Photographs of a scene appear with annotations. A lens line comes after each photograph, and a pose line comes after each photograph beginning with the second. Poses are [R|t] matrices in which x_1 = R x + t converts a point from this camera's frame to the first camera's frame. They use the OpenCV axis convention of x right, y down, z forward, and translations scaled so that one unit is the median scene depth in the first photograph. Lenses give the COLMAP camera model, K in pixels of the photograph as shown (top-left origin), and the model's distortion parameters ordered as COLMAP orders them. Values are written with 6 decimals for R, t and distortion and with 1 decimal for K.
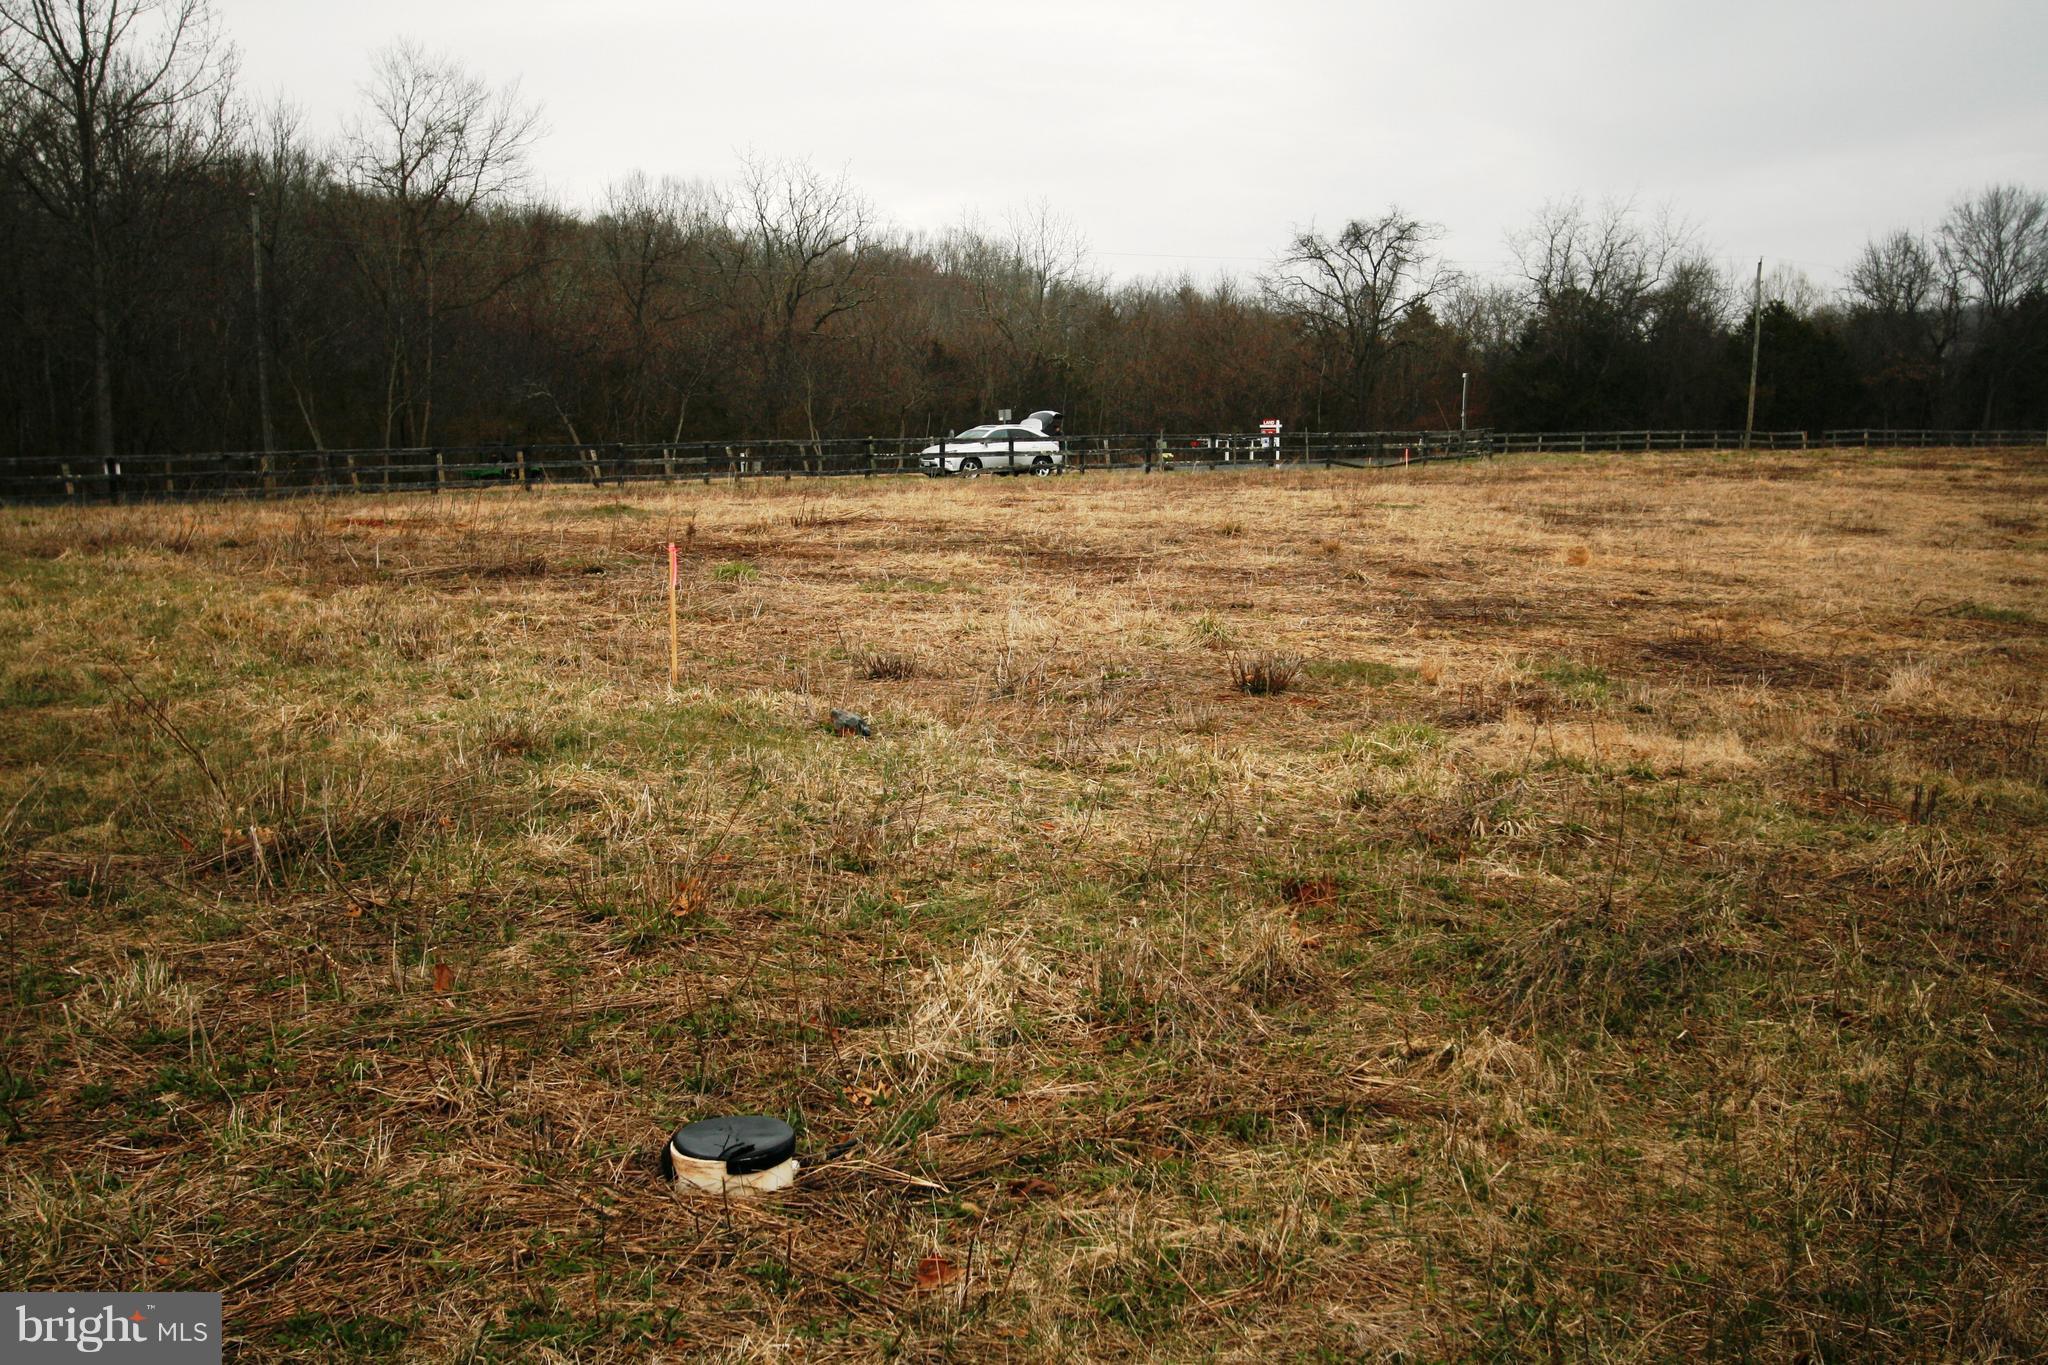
lens RADIAL K [[2011.2, 0, 993.7], [0, 2011.2, 687.7], [0, 0, 1]] dist [0.005928, 0.048651]
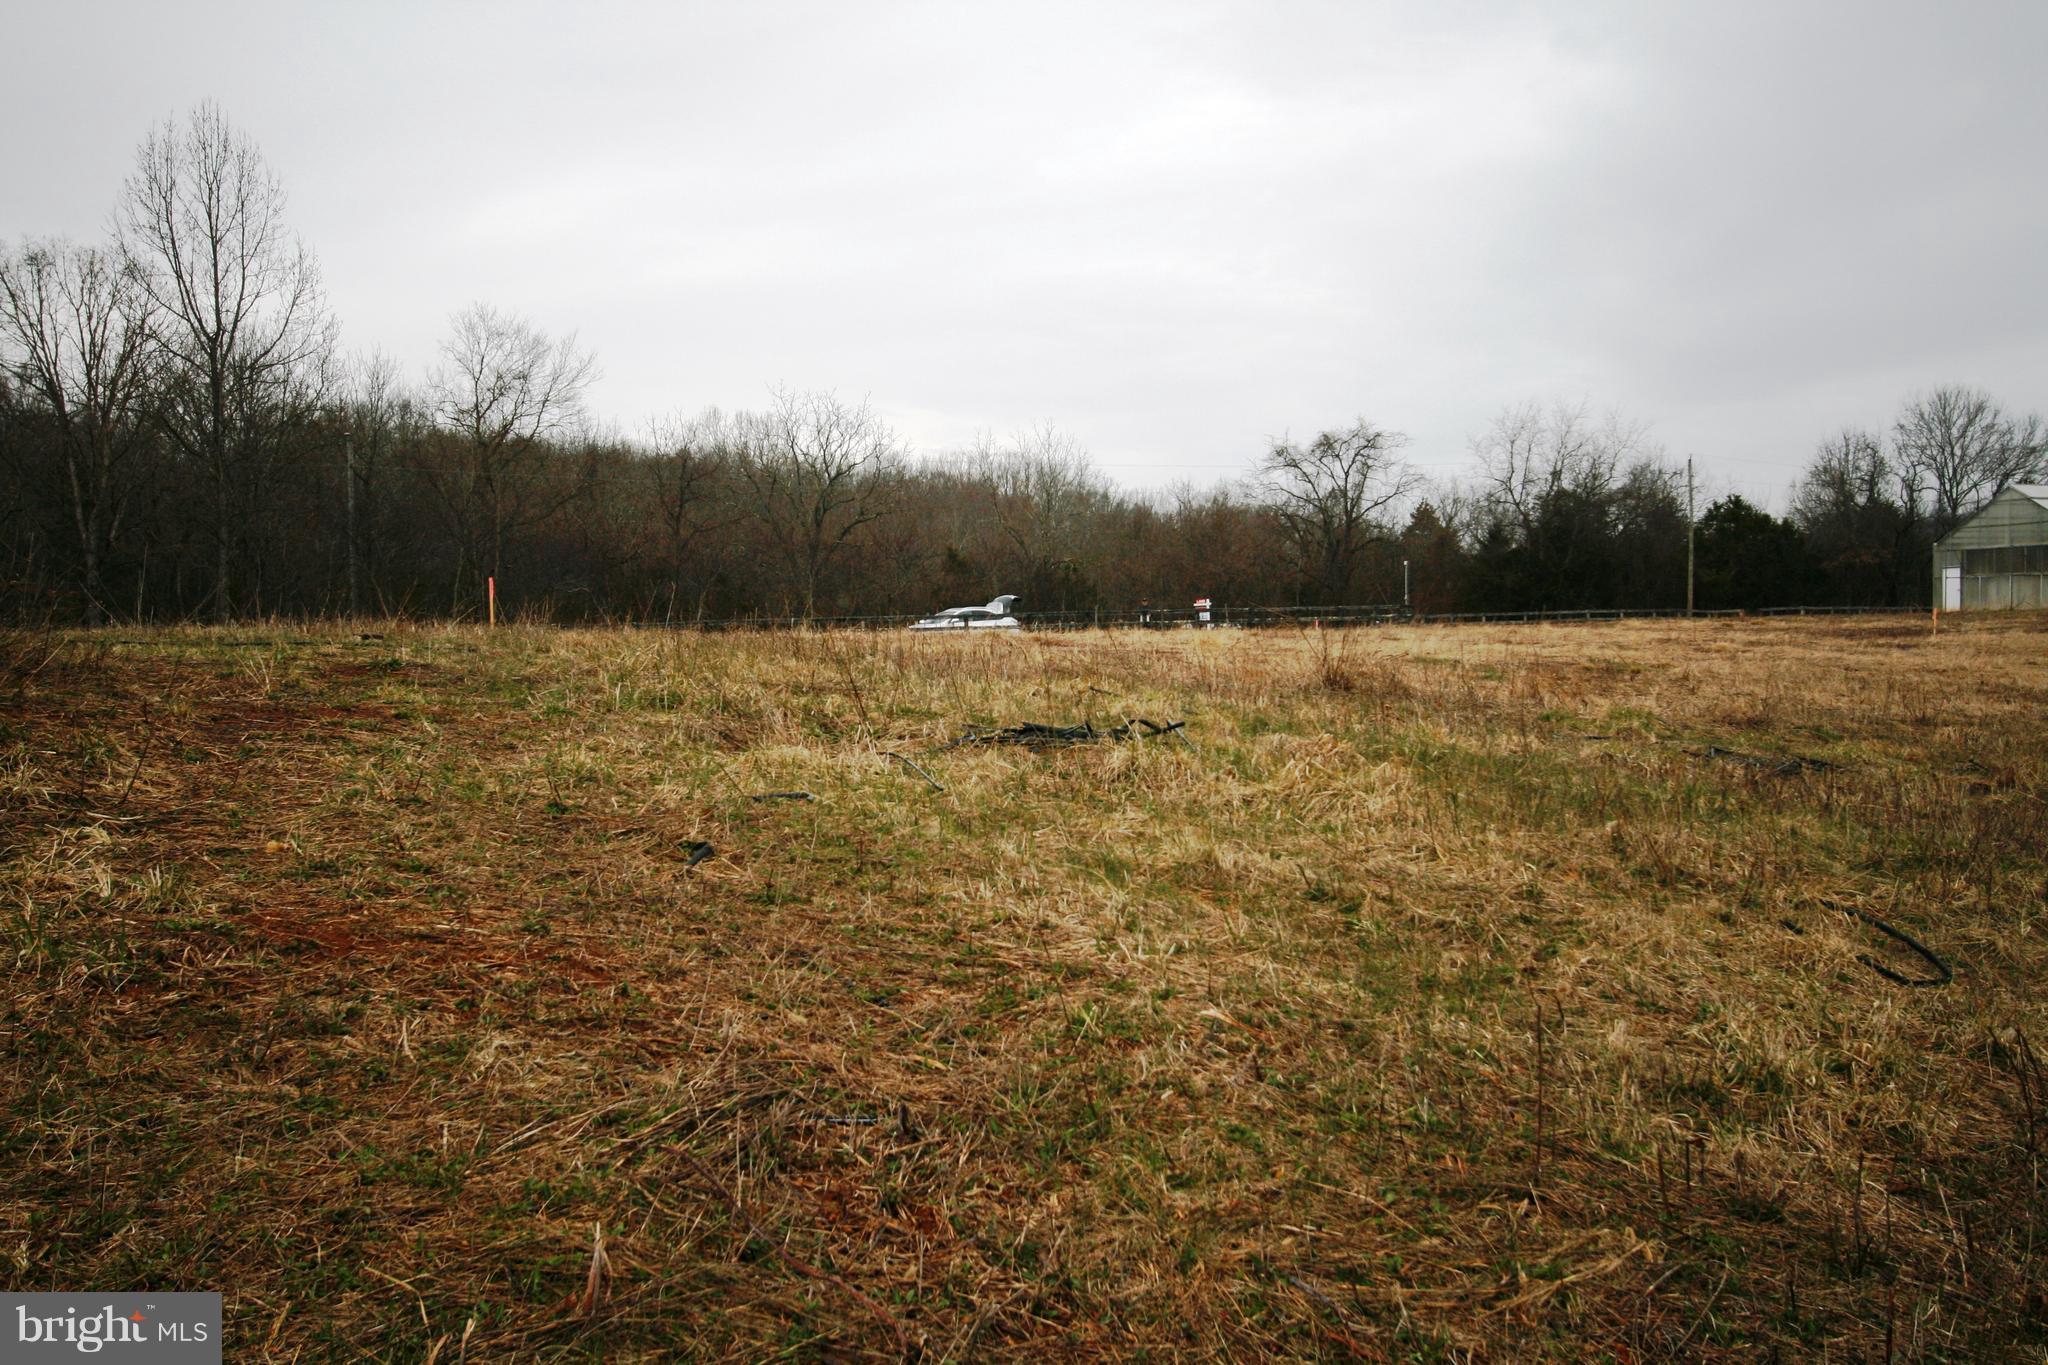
lens RADIAL K [[2011.2, 0, 993.7], [0, 2011.2, 687.7], [0, 0, 1]] dist [0.005928, 0.048651]
pose [[0.998604, -0.021490, -0.048244, 0.062443], [0.016088, 0.993835, -0.109692, 0.038386], [0.050304, 0.108762, 0.992794, -0.139196]]
